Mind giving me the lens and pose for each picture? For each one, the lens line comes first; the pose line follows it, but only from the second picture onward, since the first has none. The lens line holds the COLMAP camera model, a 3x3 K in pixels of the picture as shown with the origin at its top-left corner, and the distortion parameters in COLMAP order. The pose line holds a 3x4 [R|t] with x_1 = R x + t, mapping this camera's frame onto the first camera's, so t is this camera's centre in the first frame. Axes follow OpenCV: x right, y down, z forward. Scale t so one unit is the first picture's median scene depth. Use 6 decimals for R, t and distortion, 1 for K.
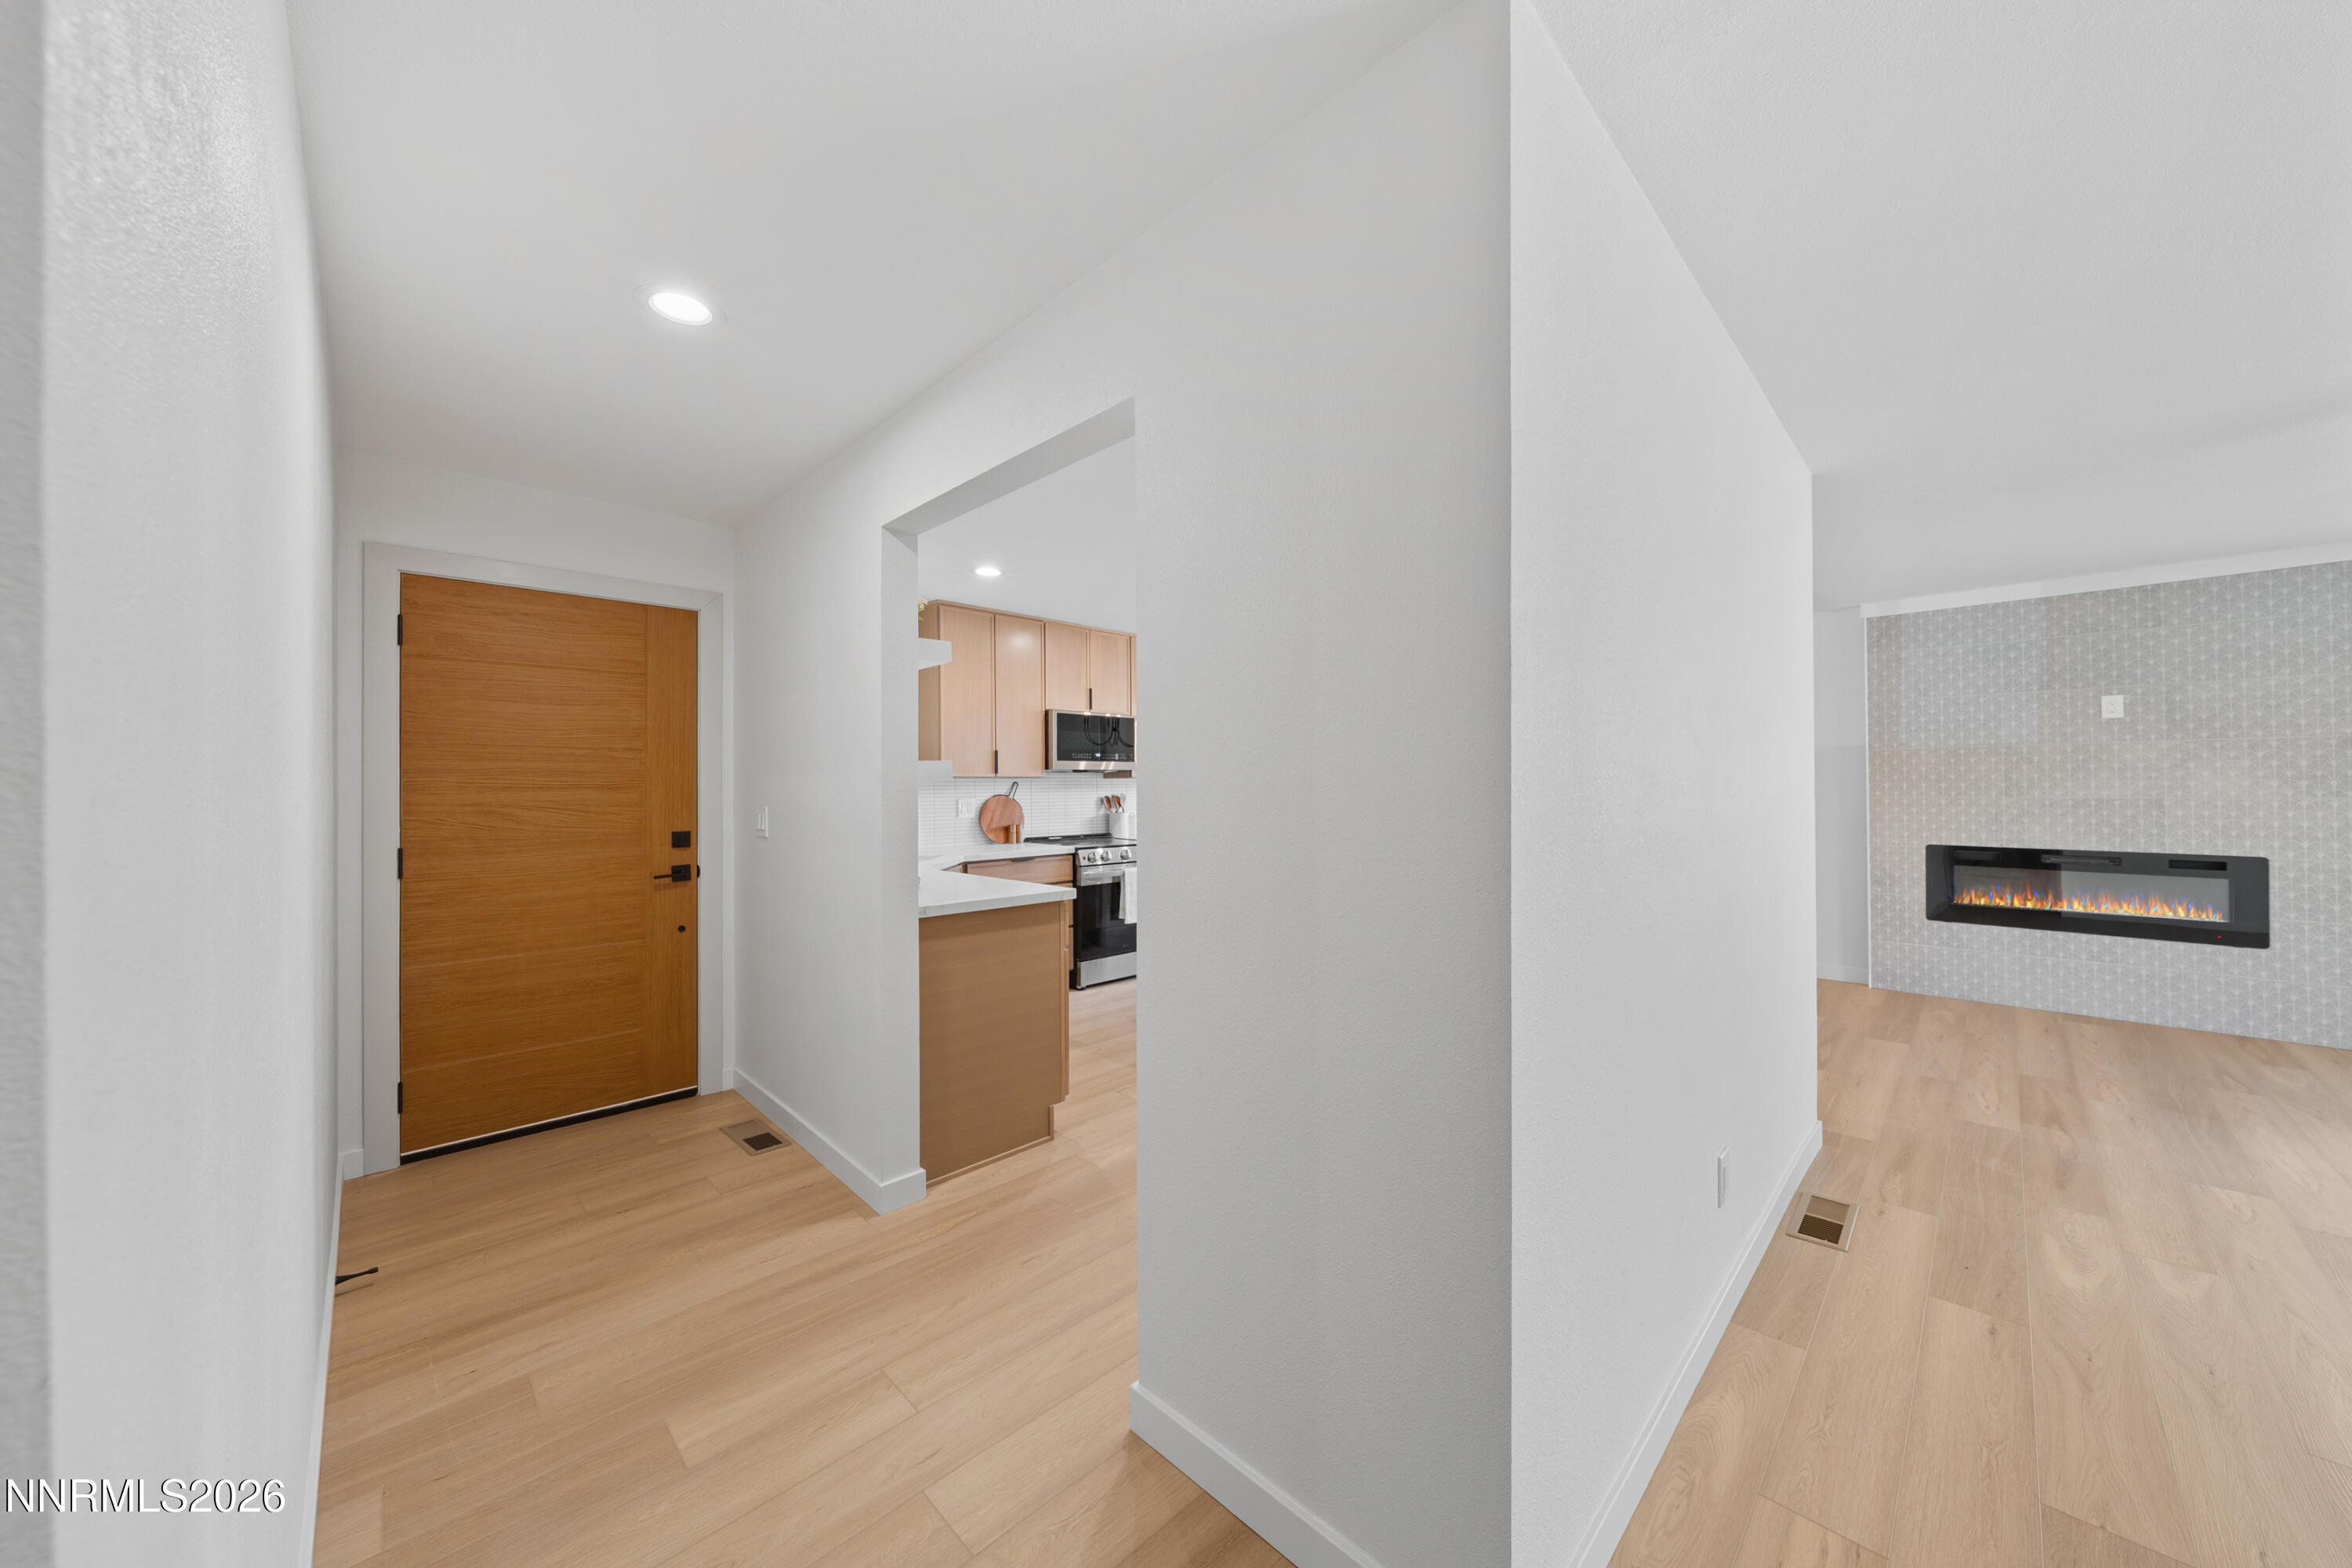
lens RADIAL K [[808.1, 0, 1189.3], [0, 808.1, 779.6], [0, 0, 1]] dist [-0.002087, 0.000608]
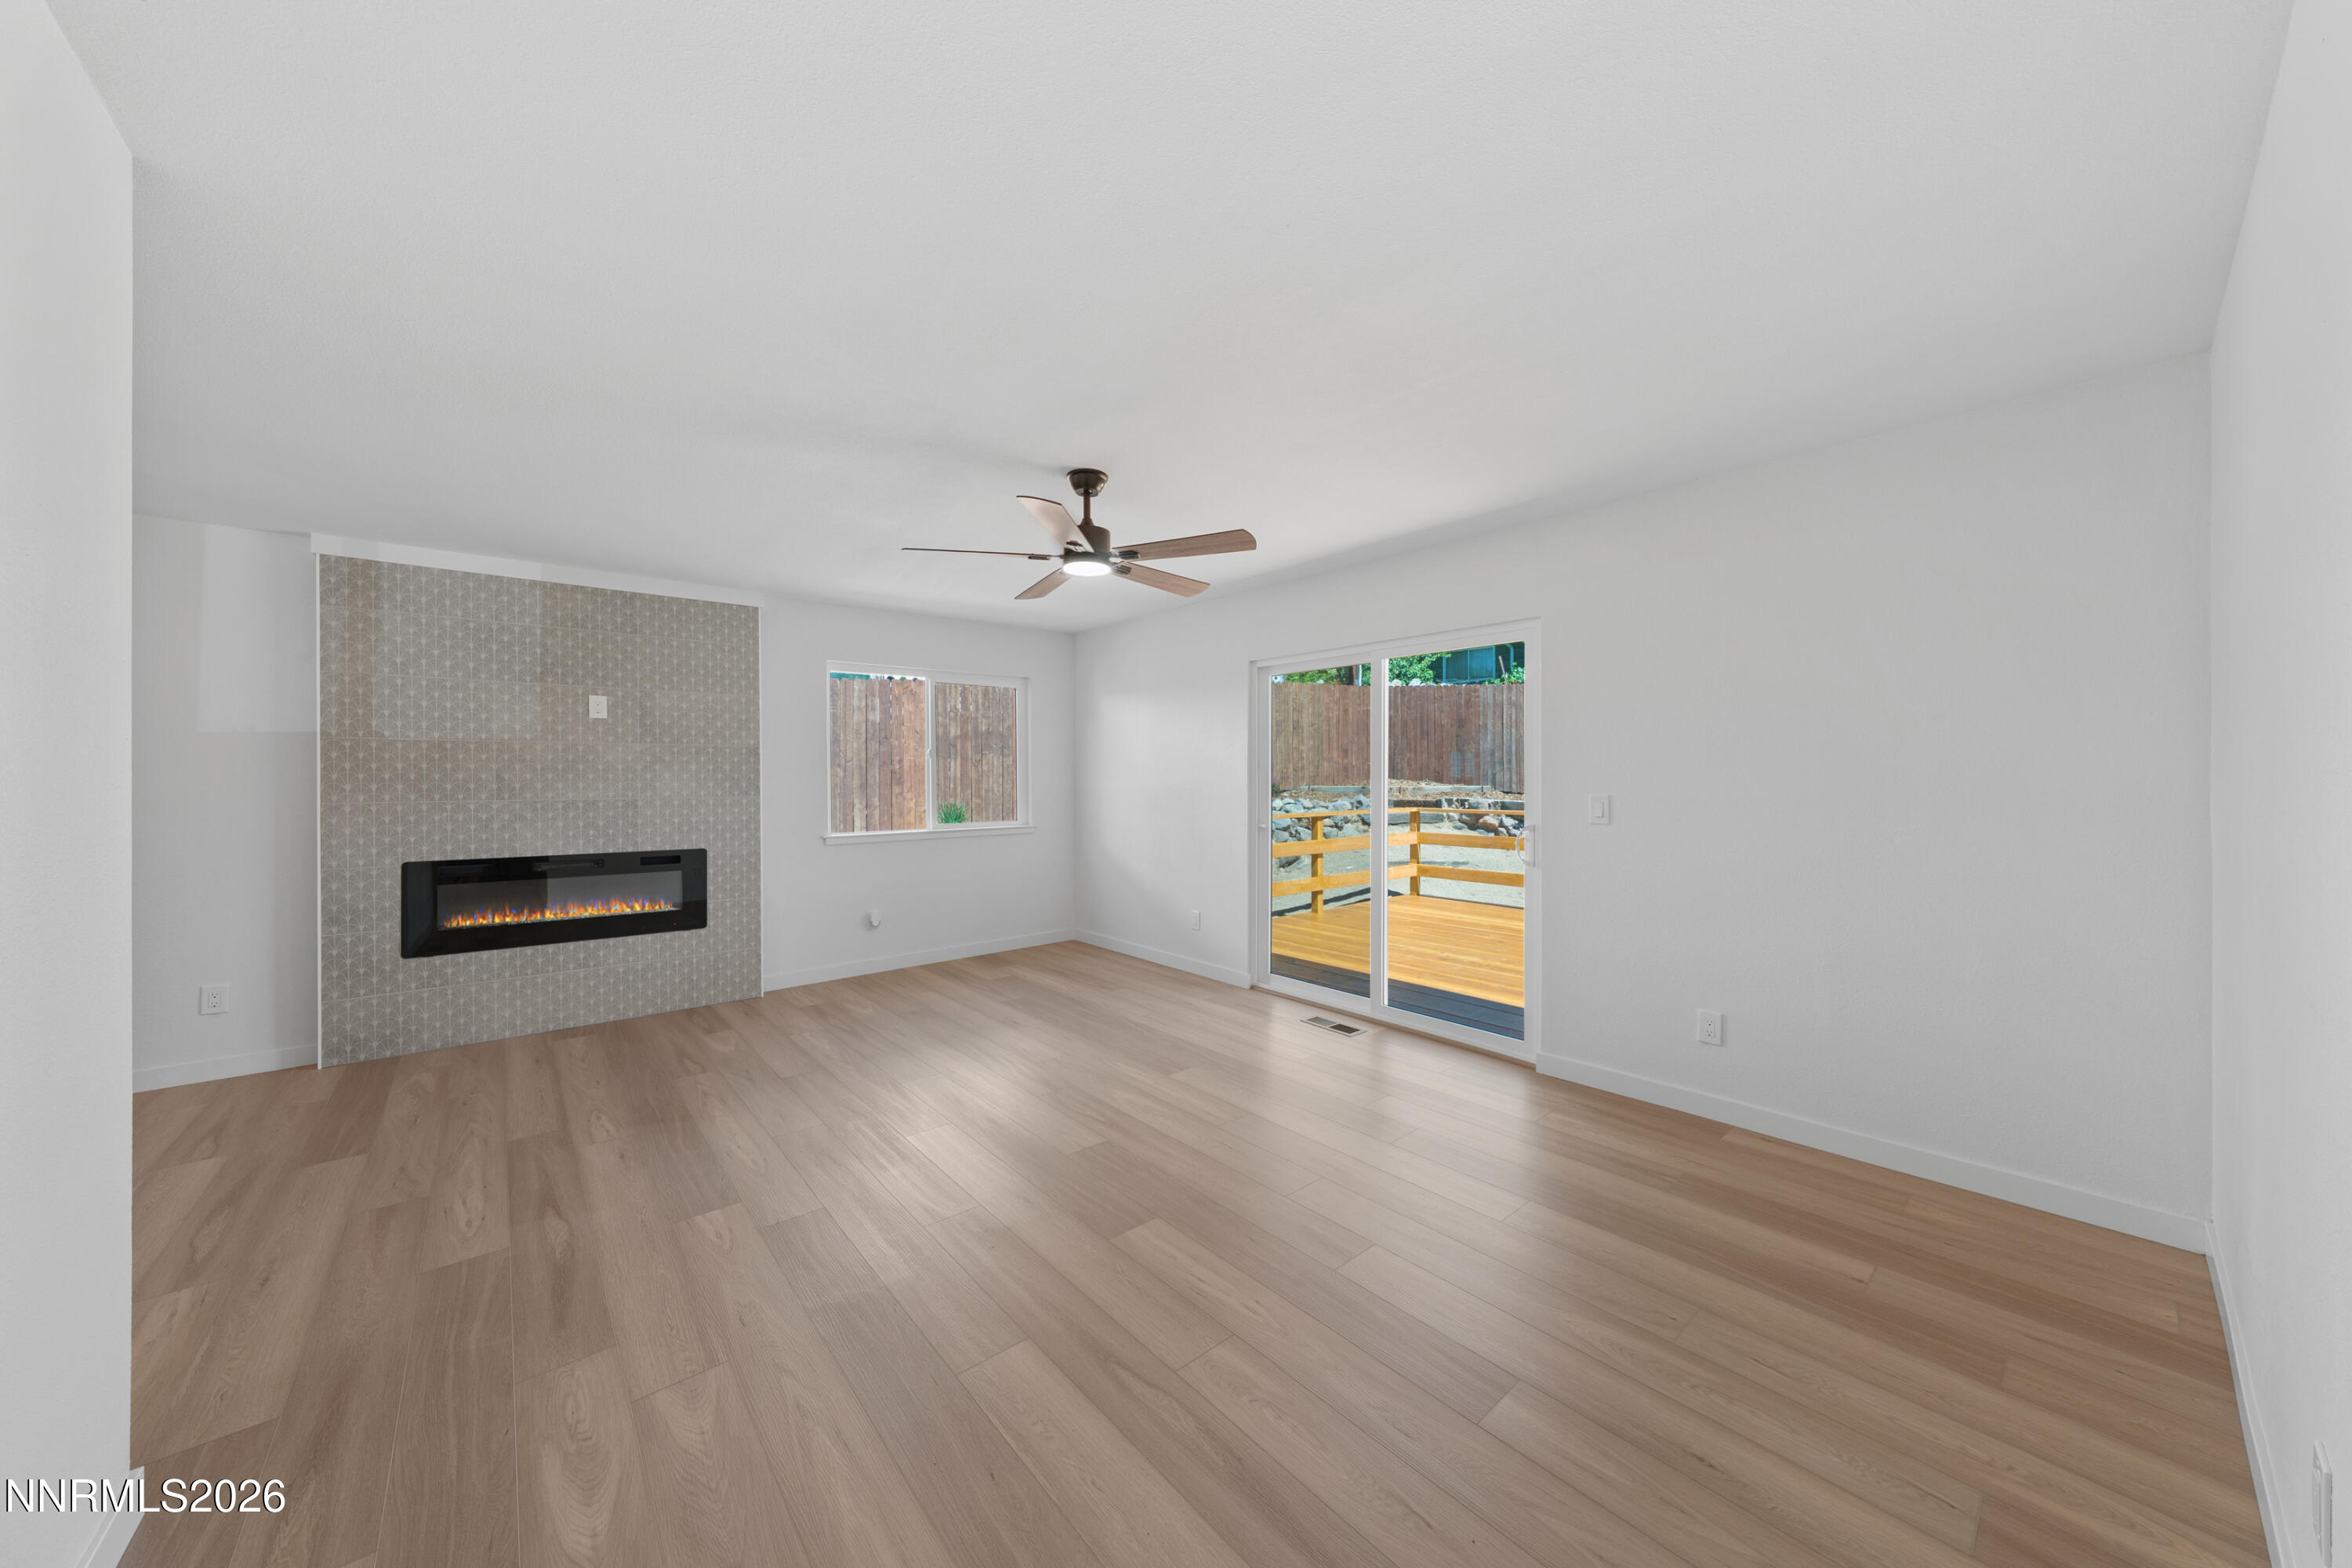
lens RADIAL K [[808.1, 0, 1190.5], [0, 808.1, 780.8], [0, 0, 1]] dist [-0.002087, 0.000608]
pose [[0.070875, 0.005268, 0.997471, 0.211784], [-0.005867, 0.999971, -0.004864, 0.000498], [-0.997468, -0.005507, 0.070903, 0.207503]]
